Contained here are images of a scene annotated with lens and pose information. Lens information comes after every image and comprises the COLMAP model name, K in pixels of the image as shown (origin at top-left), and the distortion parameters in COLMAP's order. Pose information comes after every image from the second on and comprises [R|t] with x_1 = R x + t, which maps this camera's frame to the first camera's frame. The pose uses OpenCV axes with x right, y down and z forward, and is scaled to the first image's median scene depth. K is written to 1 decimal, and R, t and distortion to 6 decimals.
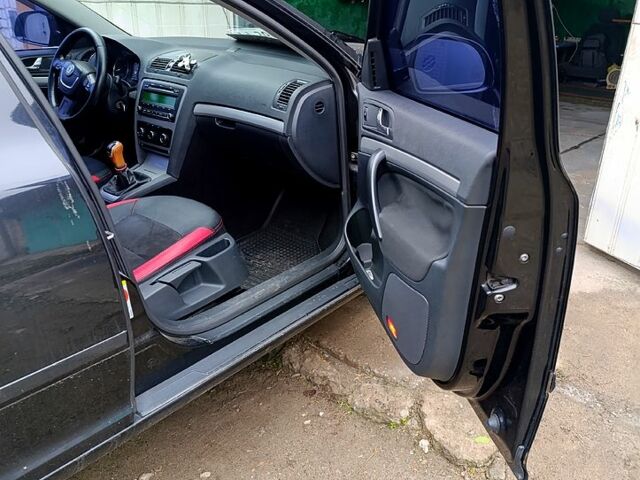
lens RADIAL K [[571.8, 0, 321.6], [0, 571.8, 237.7], [0, 0, 1]] dist [0.050864, -0.073101]
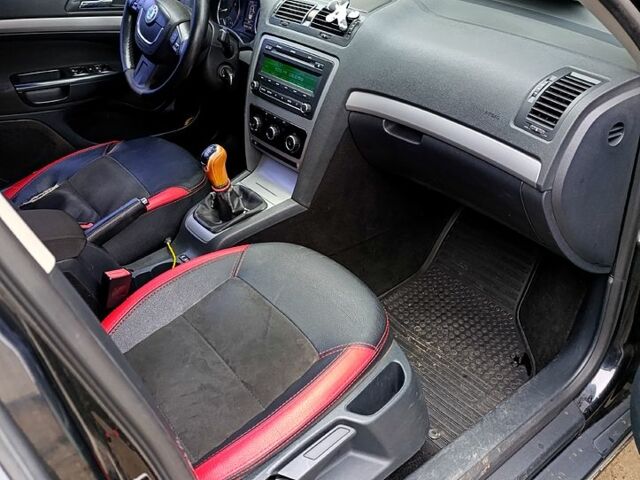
lens RADIAL K [[571.8, 0, 323.4], [0, 571.8, 242.4], [0, 0, 1]] dist [0.050864, -0.073101]
pose [[0.985013, 0.099216, -0.141090, -0.145649], [-0.077734, 0.985569, 0.150367, -0.162220], [0.153973, -0.137146, 0.978511, 0.398813]]
